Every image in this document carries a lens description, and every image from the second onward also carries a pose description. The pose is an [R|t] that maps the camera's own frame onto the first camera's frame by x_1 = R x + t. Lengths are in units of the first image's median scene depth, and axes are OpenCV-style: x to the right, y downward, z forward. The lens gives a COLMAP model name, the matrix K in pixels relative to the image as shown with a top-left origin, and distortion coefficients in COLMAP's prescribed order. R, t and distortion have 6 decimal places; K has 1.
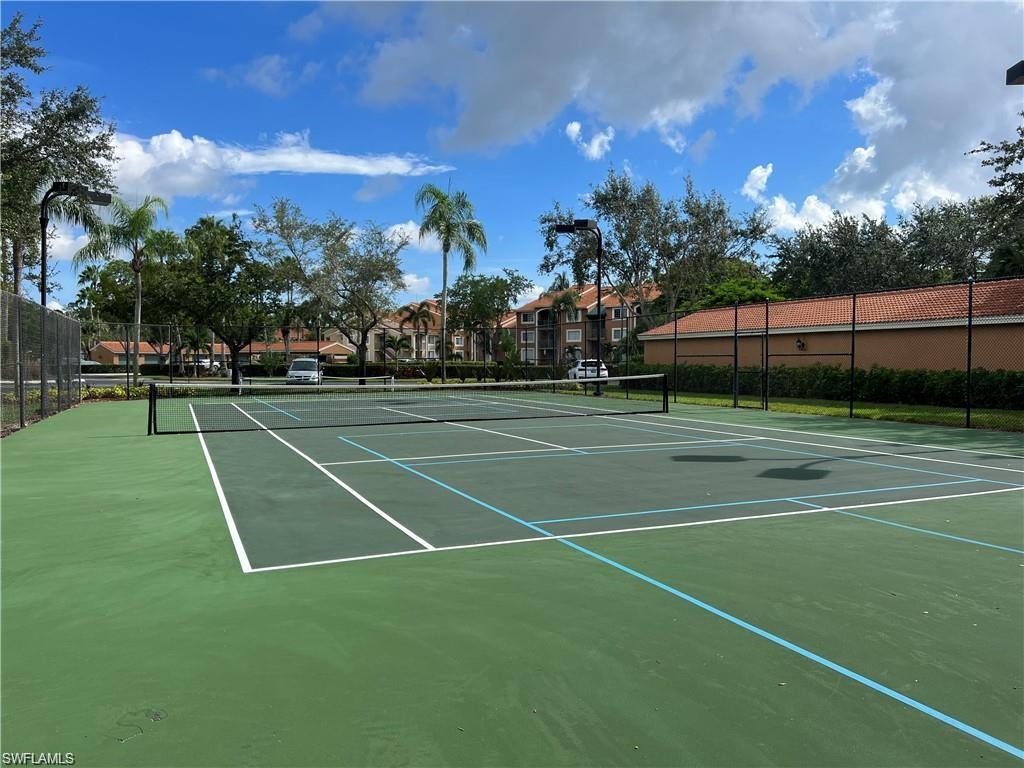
lens RADIAL K [[762.6, 0, 508.6], [0, 762.6, 385.4], [0, 0, 1]] dist [0.075328, -0.096688]
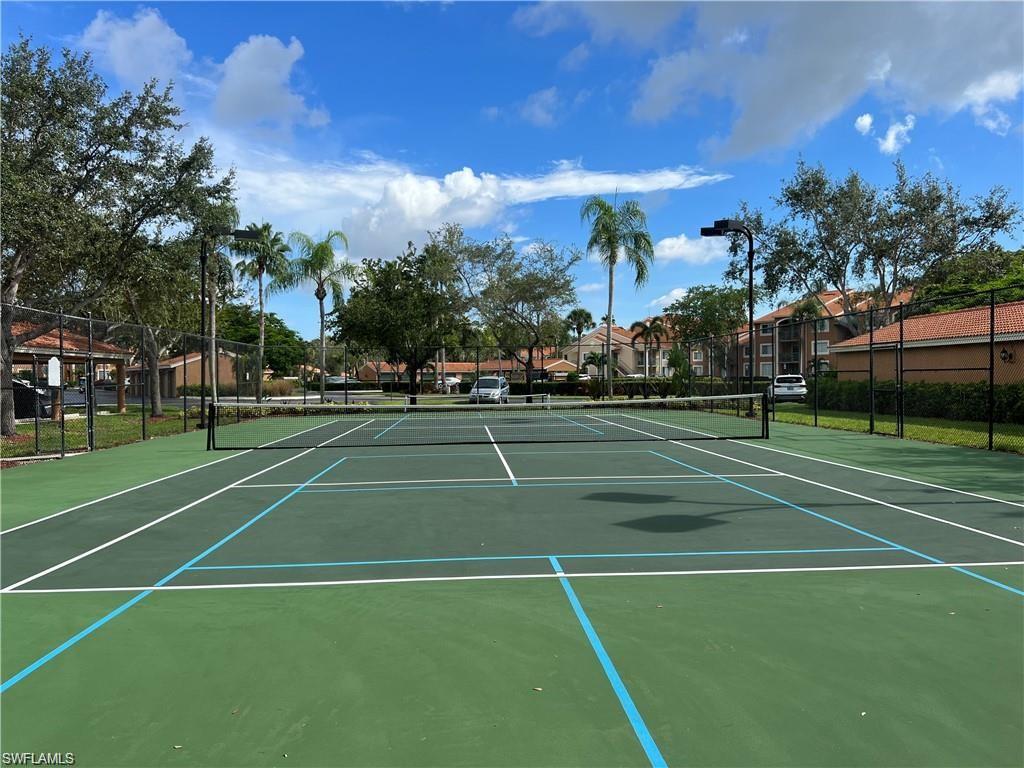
lens RADIAL K [[766.2, 0, 512.0], [0, 766.2, 384.0], [0, 0, 1]] dist [0.060358, -0.098863]
pose [[0.941210, -0.004817, -0.337787, 0.111721], [-0.002792, 0.999753, -0.022038, -0.002256], [0.337810, 0.021685, 0.940964, 0.045787]]
